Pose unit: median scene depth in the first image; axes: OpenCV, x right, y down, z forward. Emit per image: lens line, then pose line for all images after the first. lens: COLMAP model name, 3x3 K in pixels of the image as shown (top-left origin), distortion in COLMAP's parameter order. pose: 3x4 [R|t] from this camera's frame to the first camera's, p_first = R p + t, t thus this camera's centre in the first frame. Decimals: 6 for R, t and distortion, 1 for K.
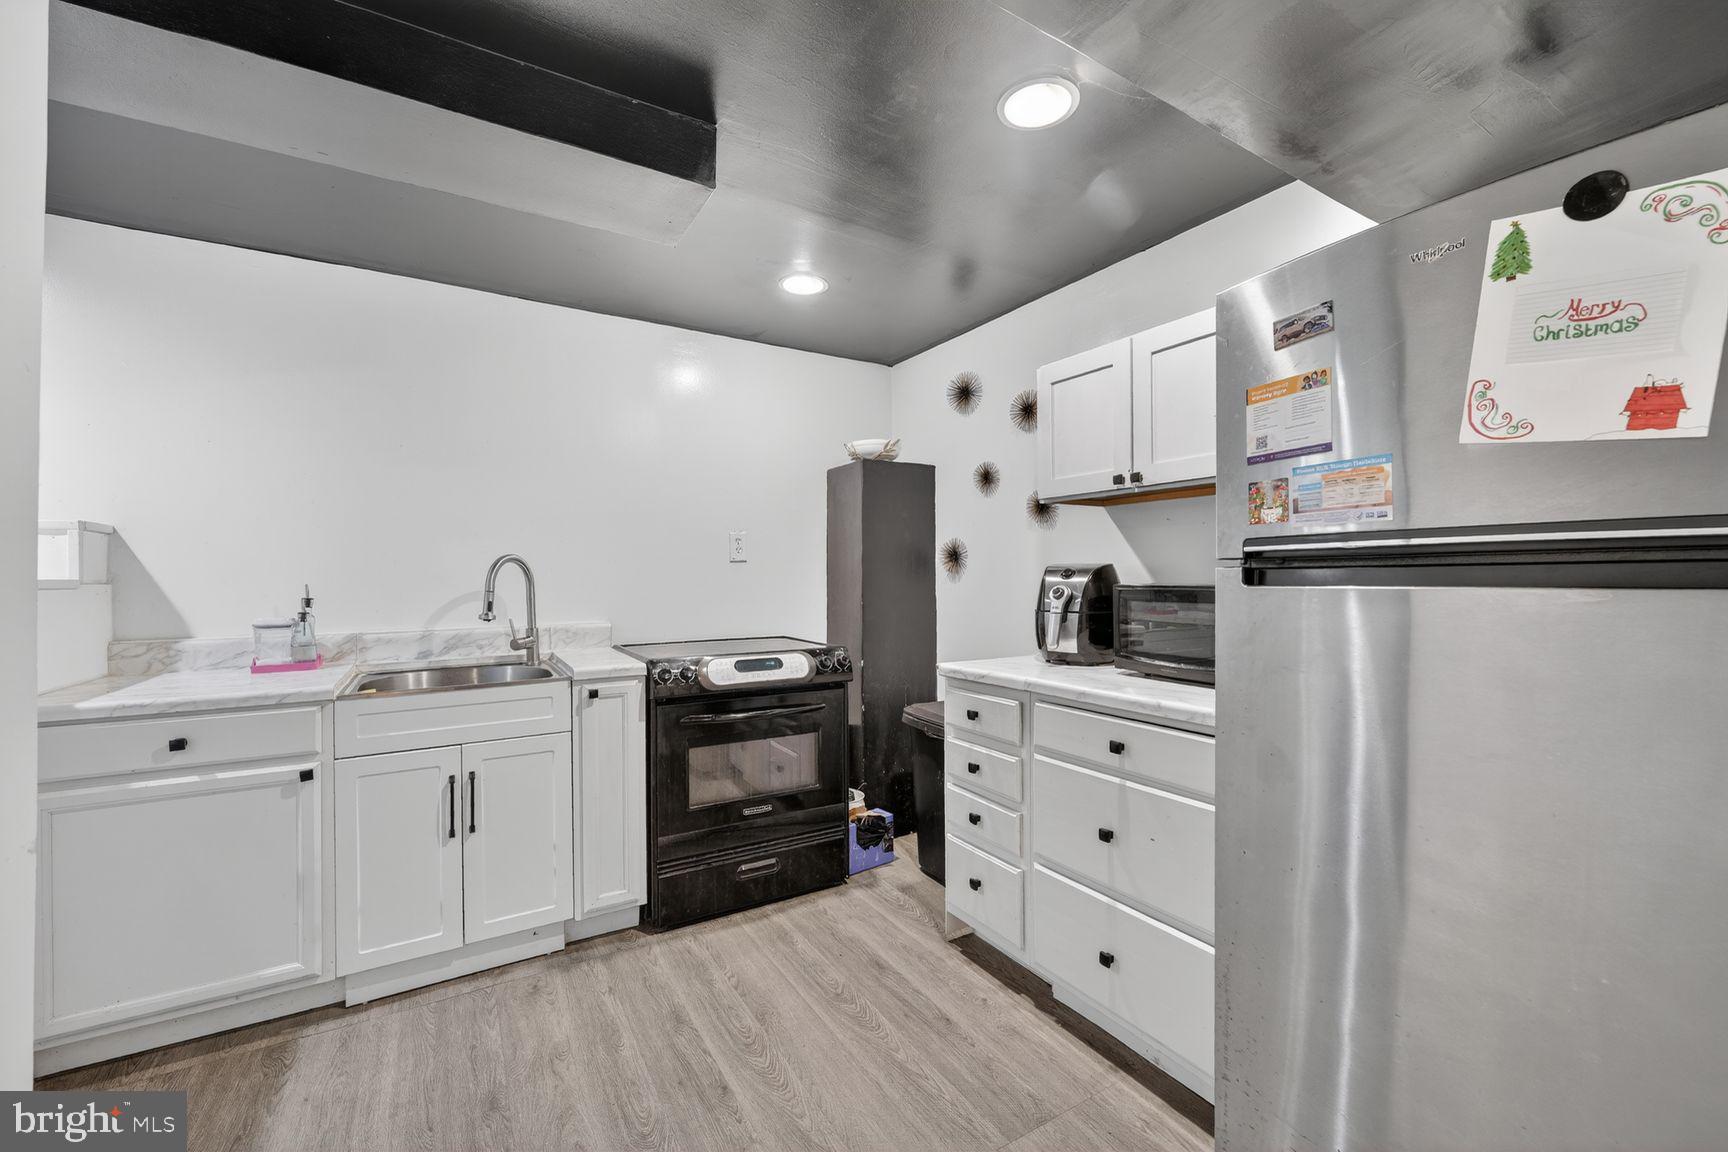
lens RADIAL K [[699.2, 0, 864.0], [0, 699.2, 576.0], [0, 0, 1]] dist [-0.000007, 0.000070]
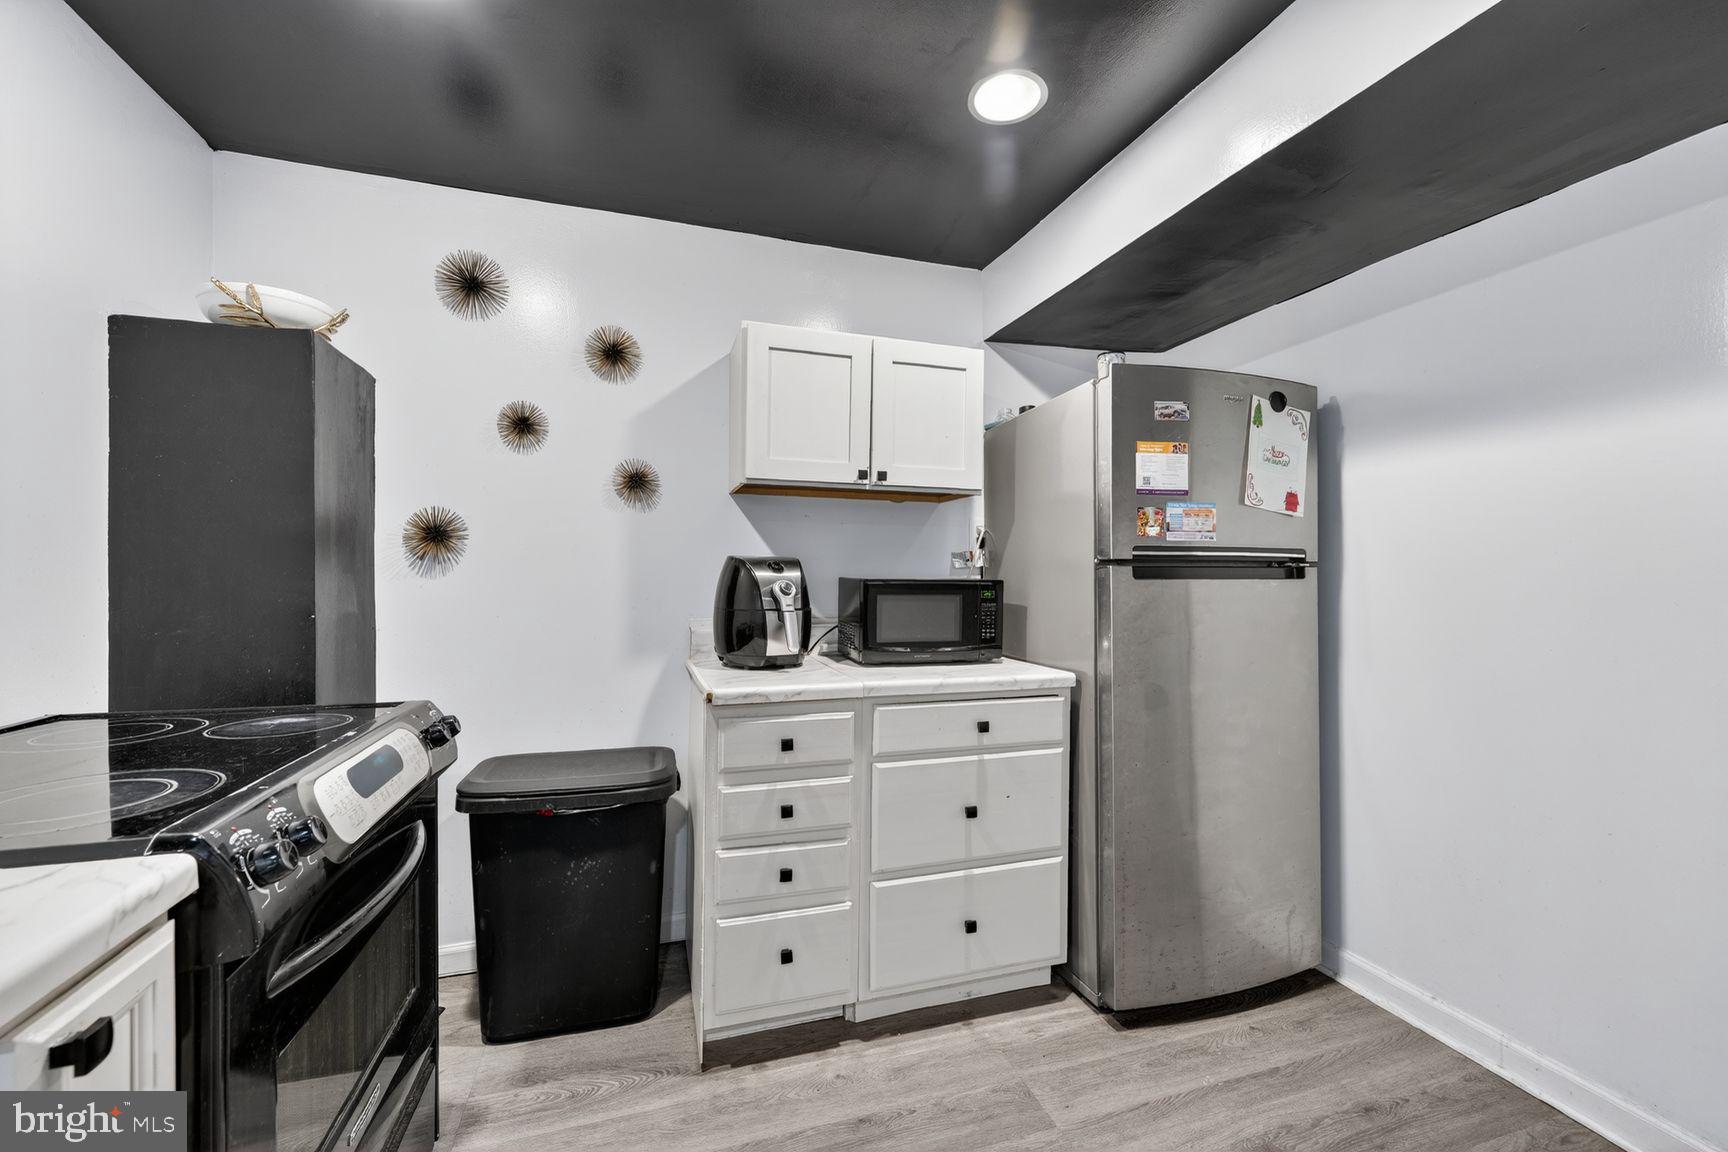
lens RADIAL K [[692.9, 0, 865.1], [0, 692.9, 581.5], [0, 0, 1]] dist [0.000619, 0.000245]
pose [[0.234249, -0.006450, 0.972155, -0.626268], [-0.007884, 0.999933, 0.008534, 0.007815], [-0.972145, -0.009664, 0.234182, 0.786272]]
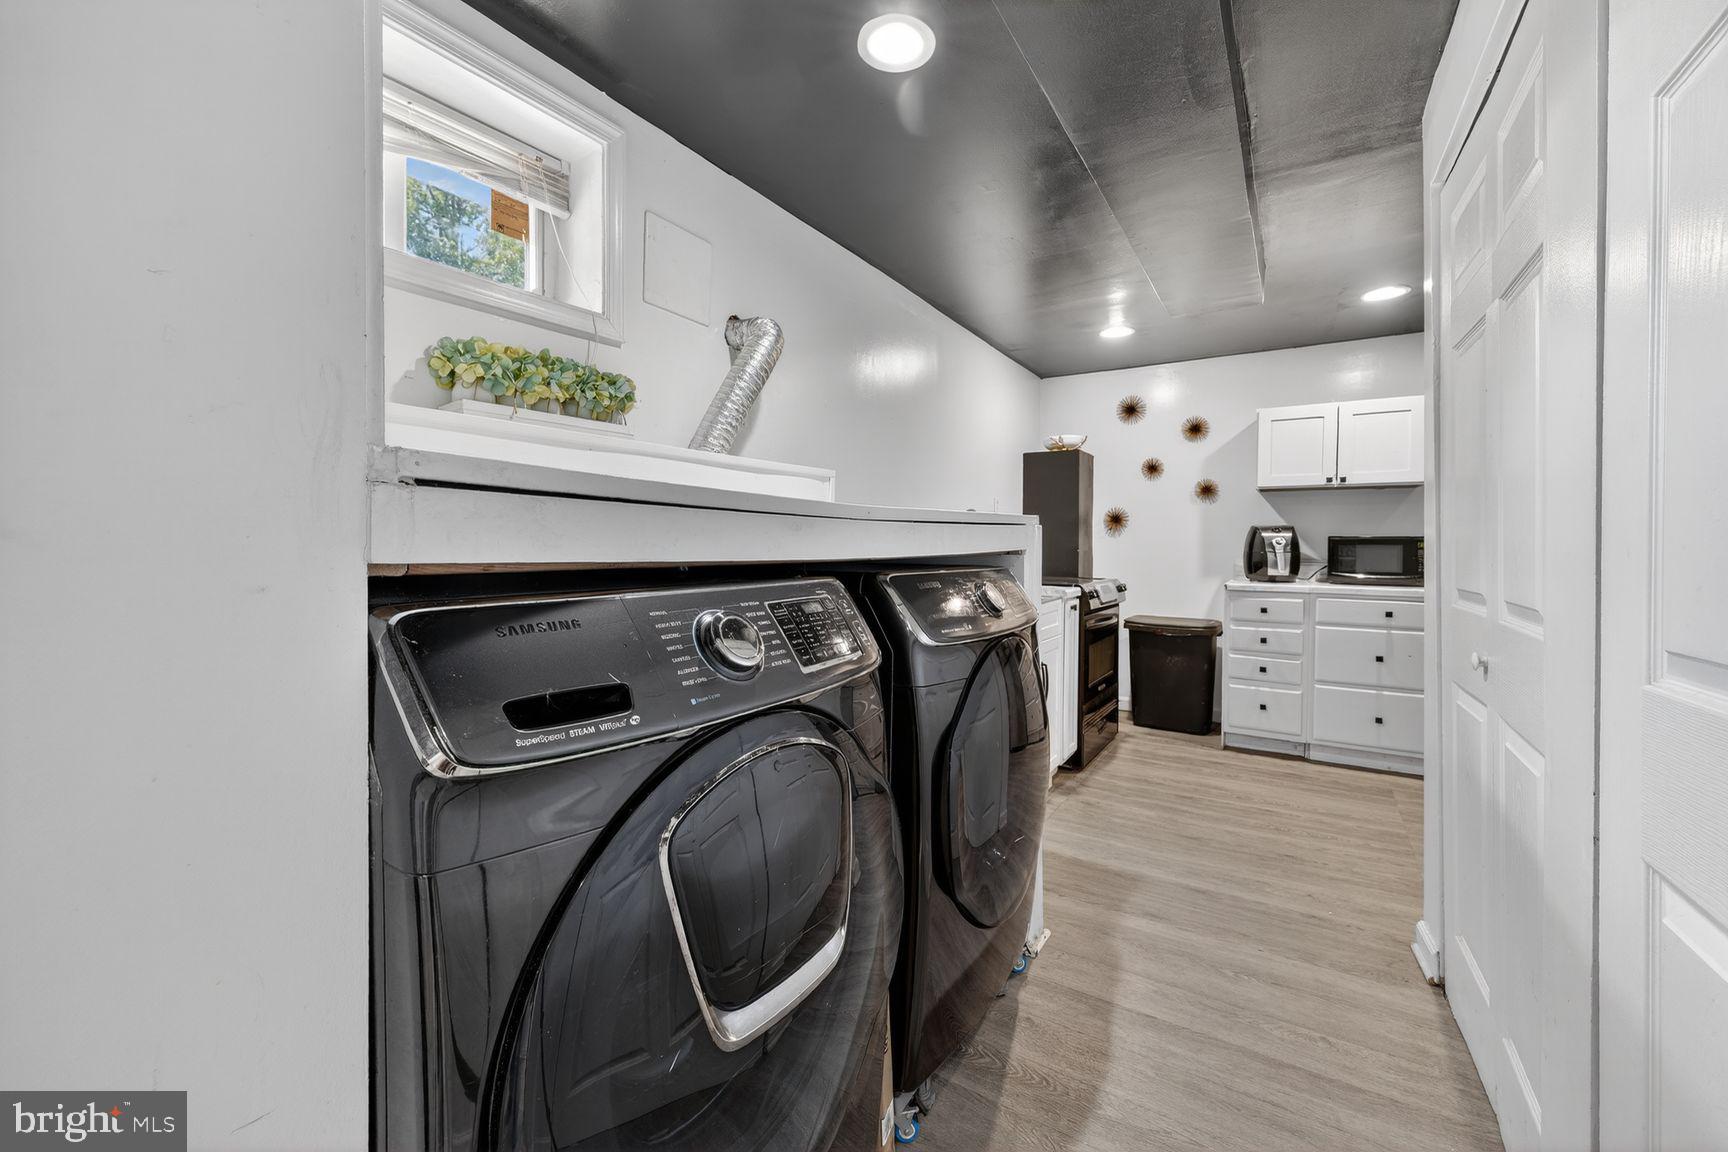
lens RADIAL K [[681.7, 0, 862.7], [0, 681.7, 554.2], [0, 0, 1]] dist [0.000113, 0.000037]
pose [[0.899676, -0.000648, 0.436558, -1.596549], [-0.006826, 0.999856, 0.015552, 0.041691], [-0.436505, -0.016972, 0.899542, -0.096710]]
